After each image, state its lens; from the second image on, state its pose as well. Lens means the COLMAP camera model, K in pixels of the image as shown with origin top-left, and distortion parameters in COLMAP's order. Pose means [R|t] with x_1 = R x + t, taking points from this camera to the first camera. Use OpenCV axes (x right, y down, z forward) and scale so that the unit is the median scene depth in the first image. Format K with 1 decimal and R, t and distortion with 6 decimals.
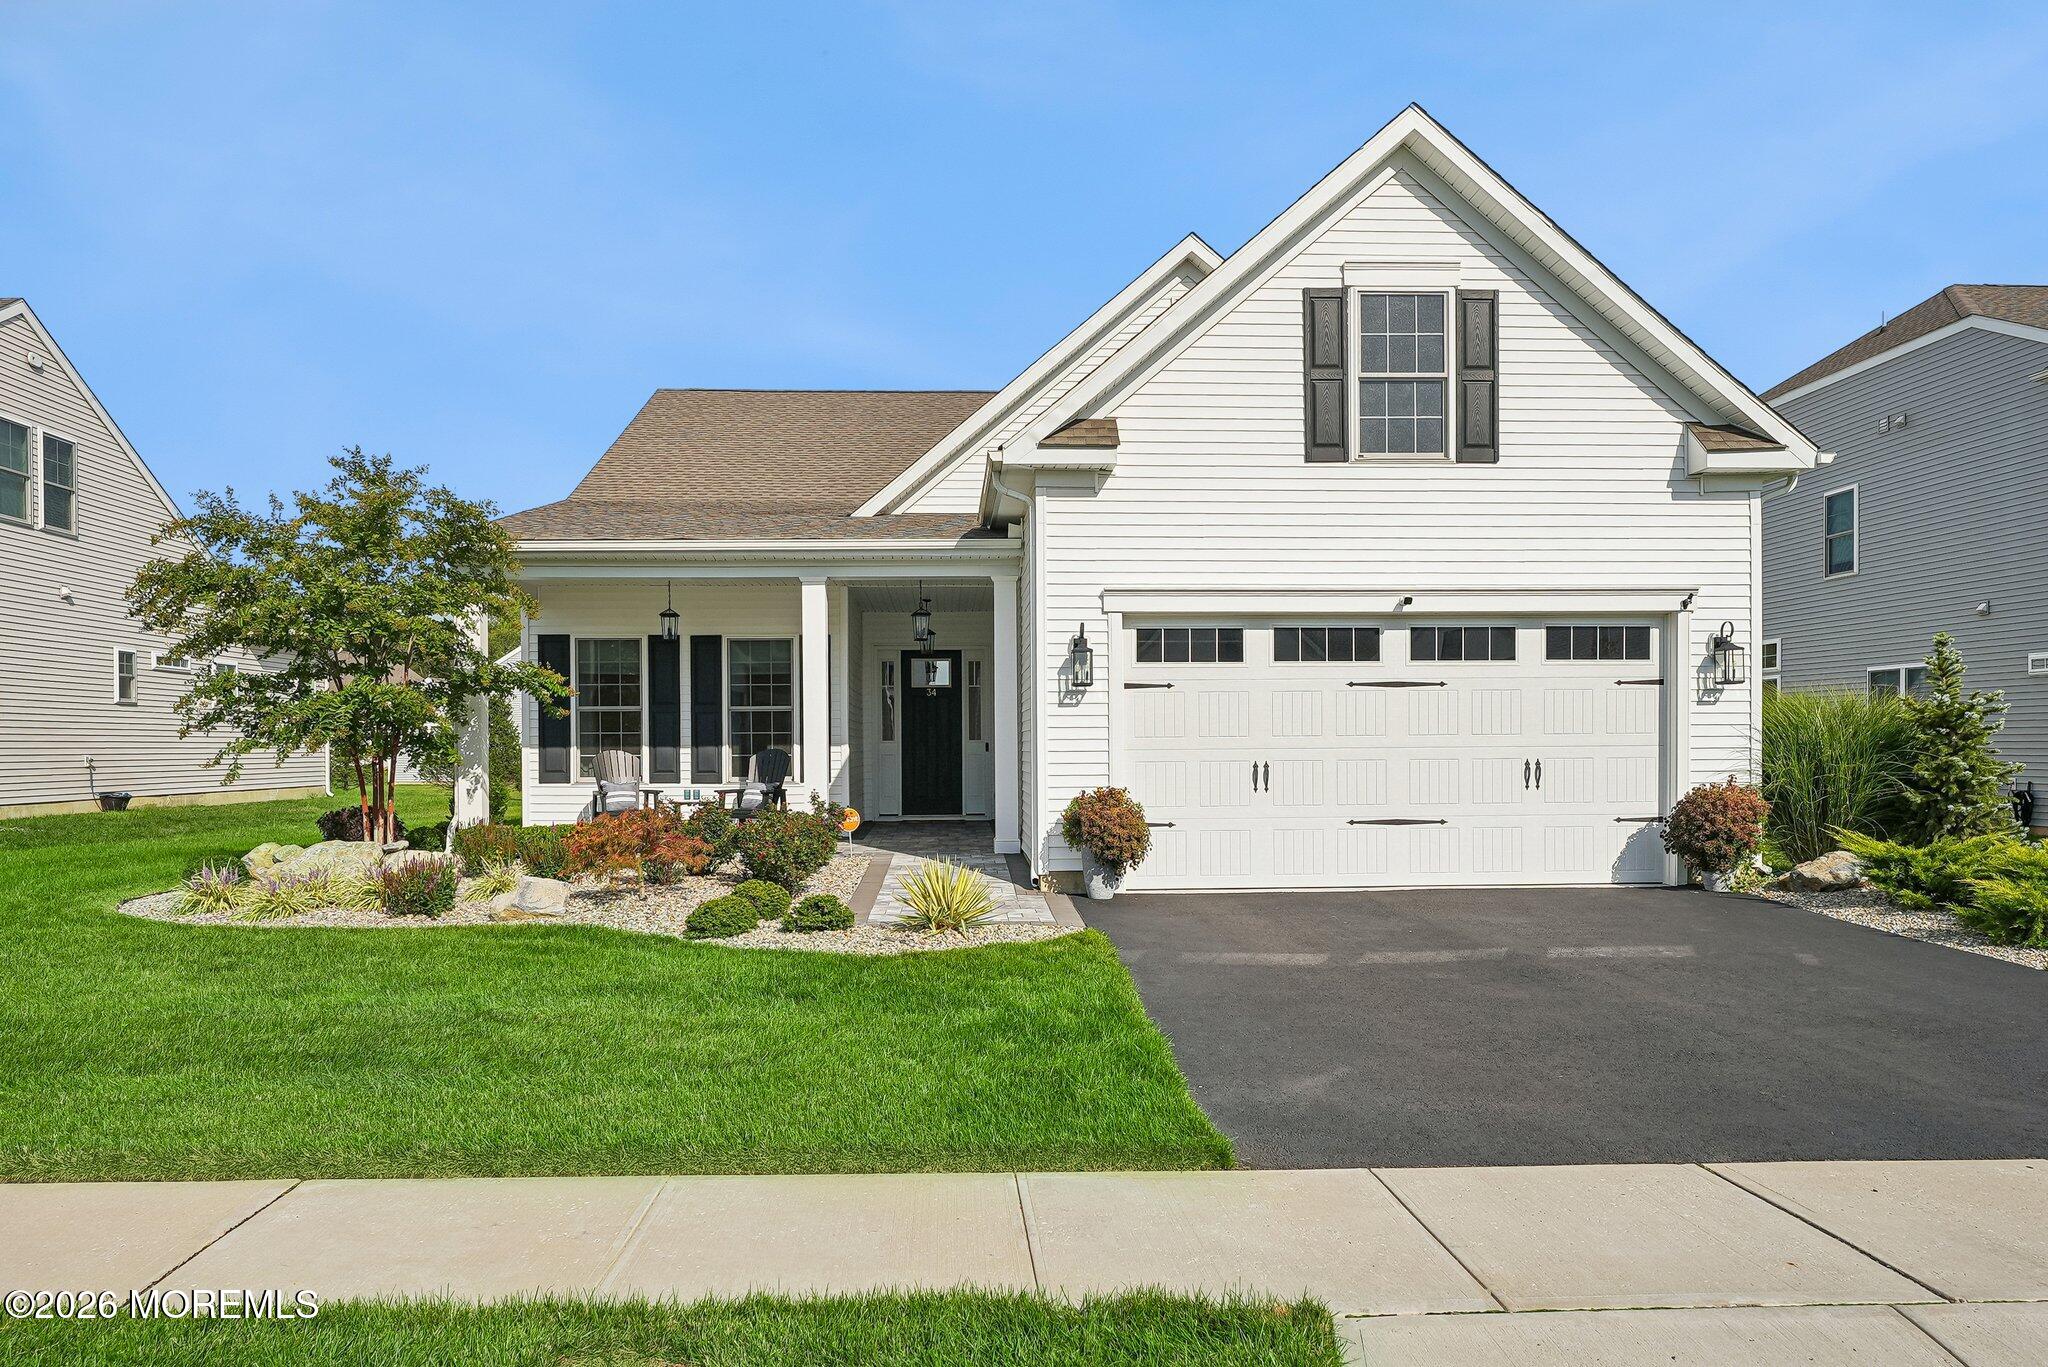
lens RADIAL K [[1392.8, 0, 1030.8], [0, 1392.8, 731.4], [0, 0, 1]] dist [-0.006172, -0.000878]
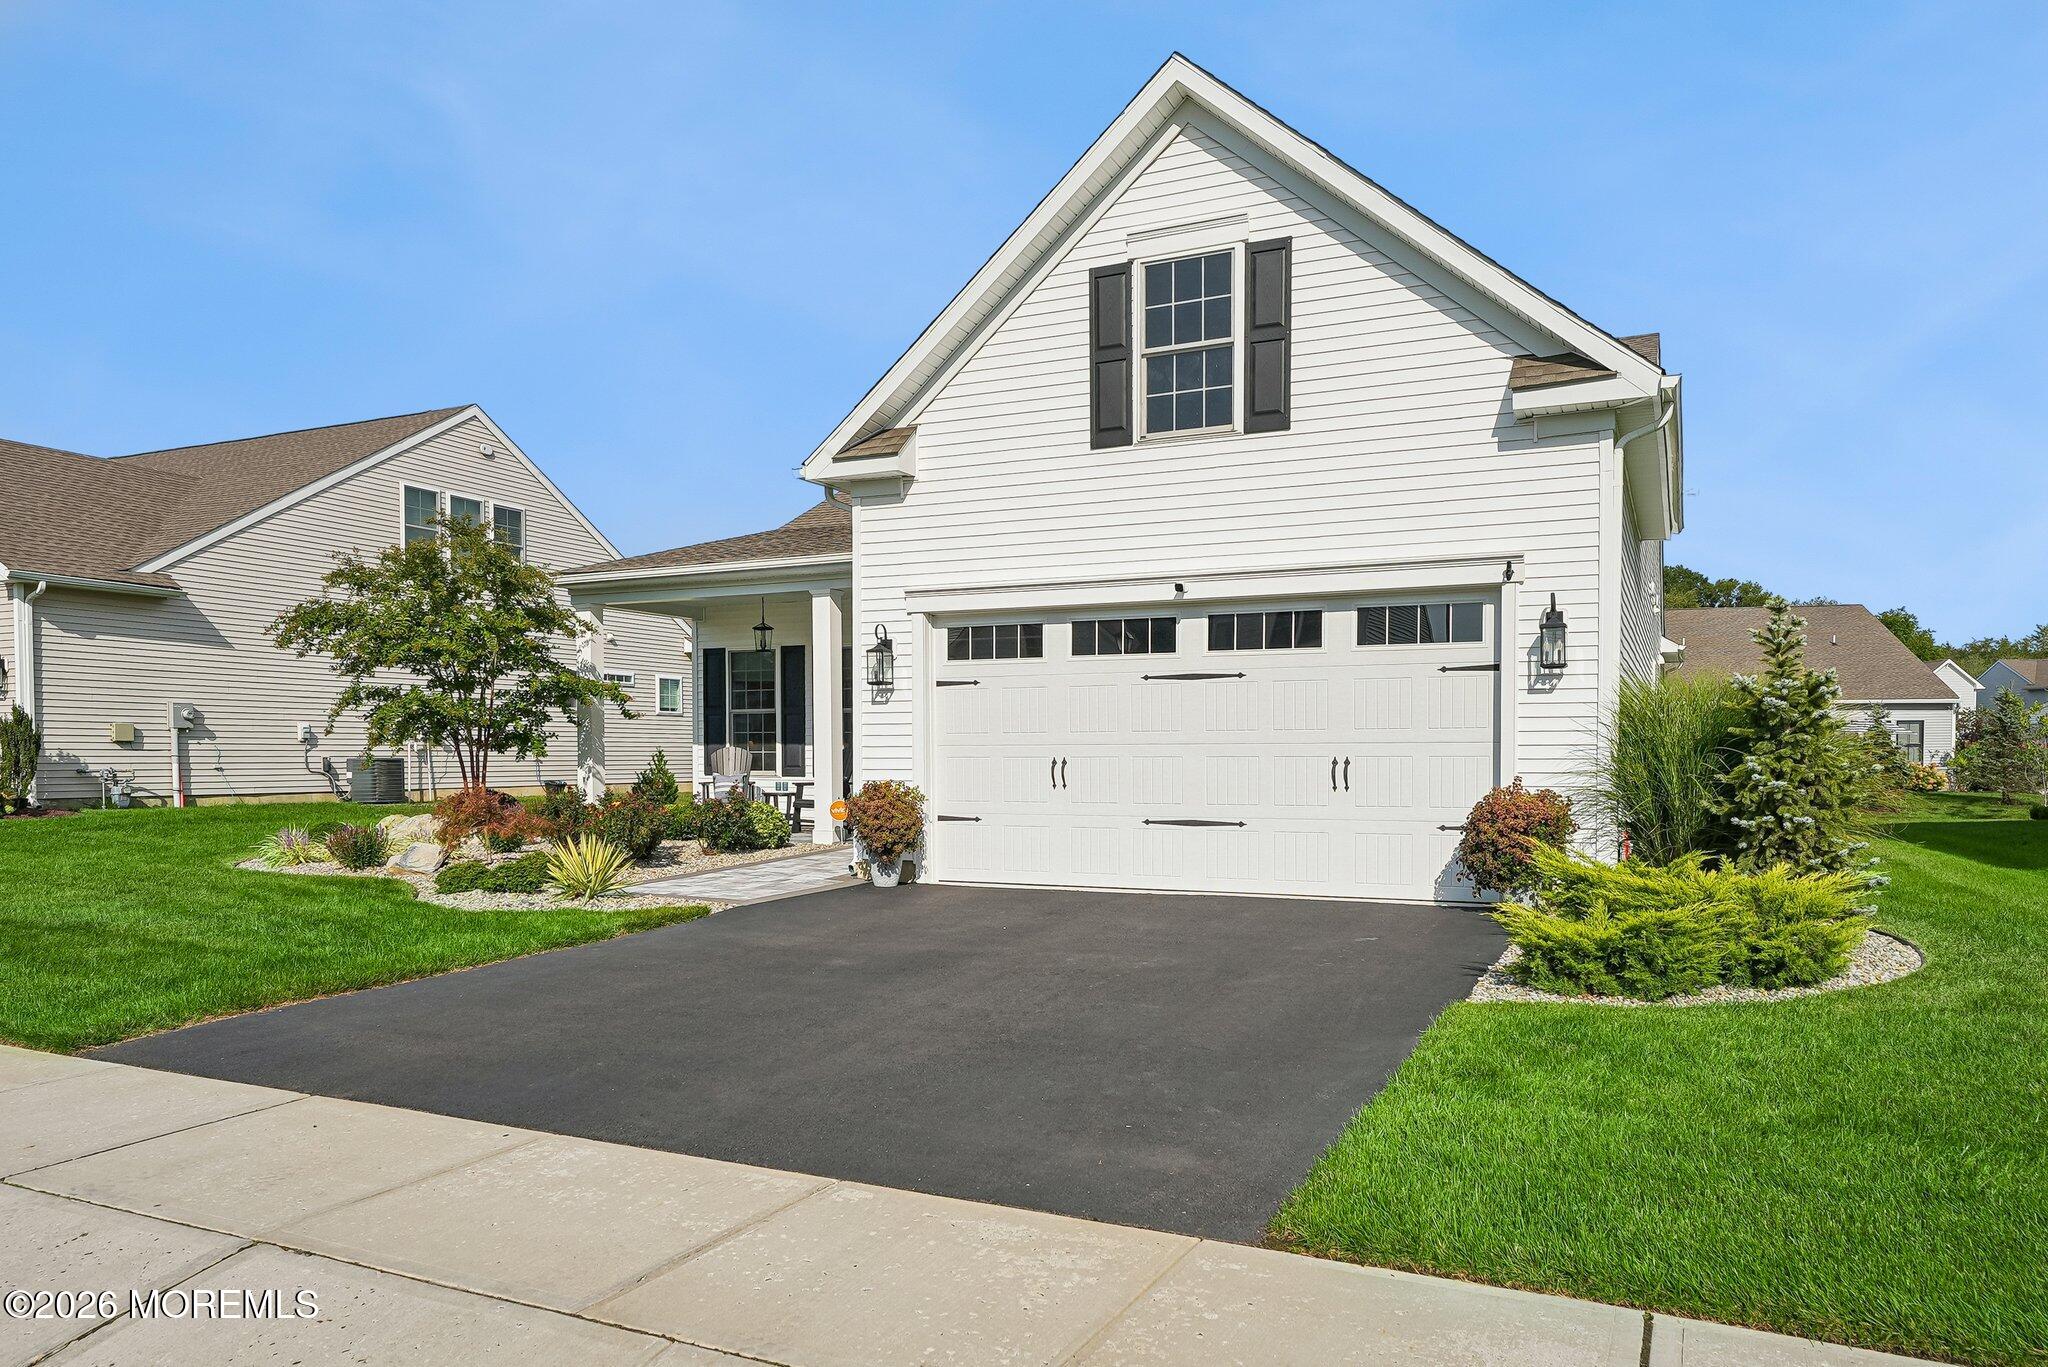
lens RADIAL K [[1392.8, 0, 1042.4], [0, 1392.8, 762.9], [0, 0, 1]] dist [-0.006172, -0.000878]
pose [[0.887429, 0.007159, -0.460889, 0.610737], [0.002672, 0.999783, 0.020676, 0.004652], [0.460937, -0.019580, 0.887217, 0.119243]]
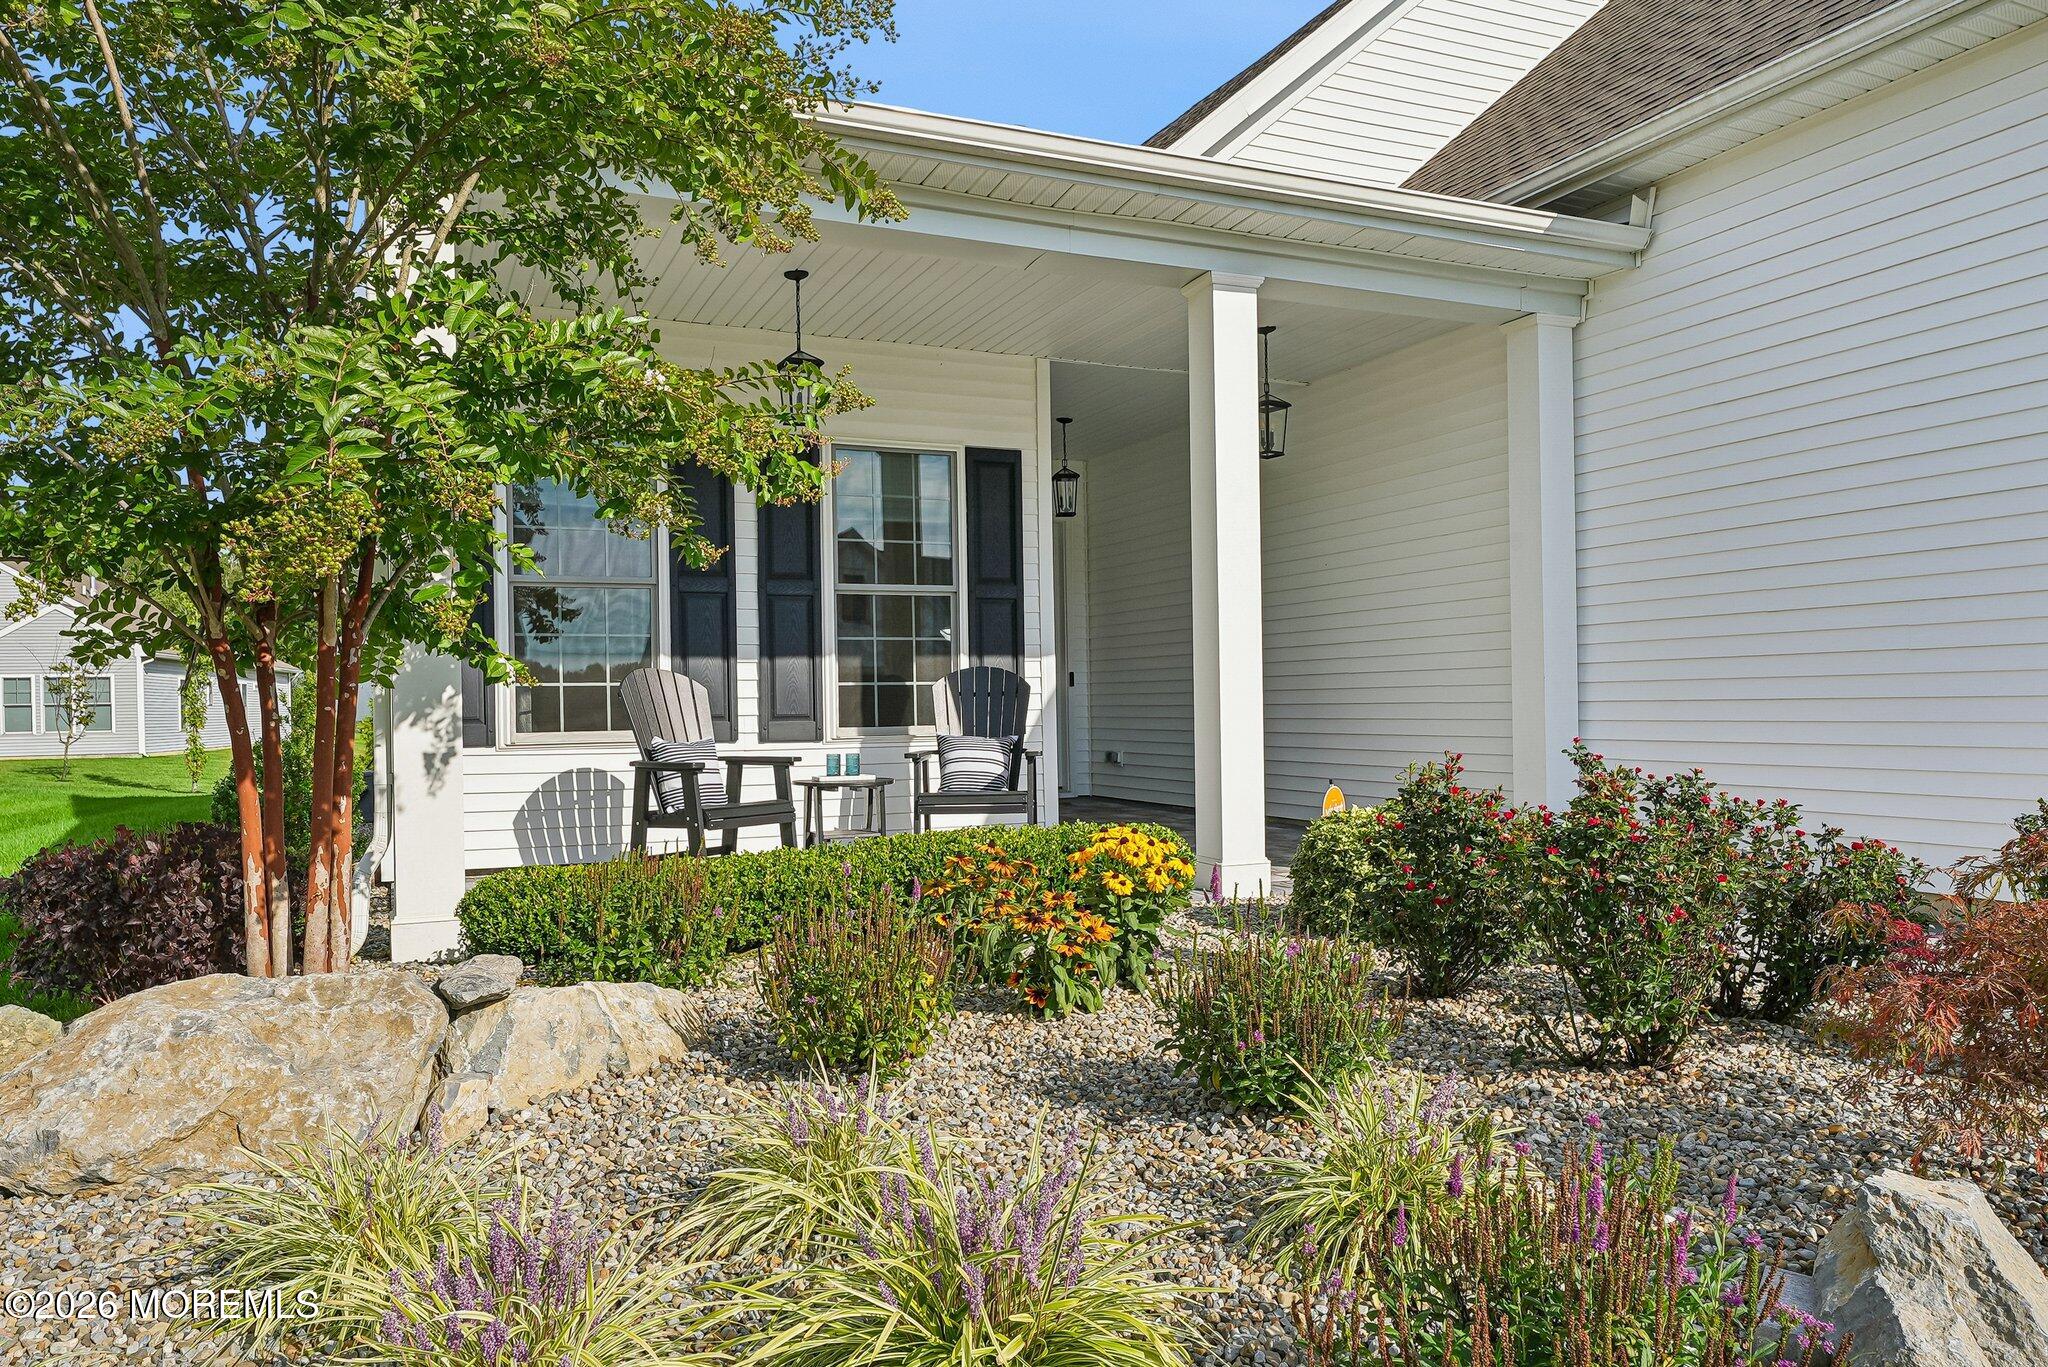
lens RADIAL K [[1392.8, 0, 1024.6], [0, 1392.8, 686.9], [0, 0, 1]] dist [-0.006172, -0.000878]
pose [[0.933969, -0.004209, 0.357330, -0.456991], [0.005791, 0.999978, -0.003355, 0.028462], [-0.357308, 0.005203, 0.933972, 0.722603]]
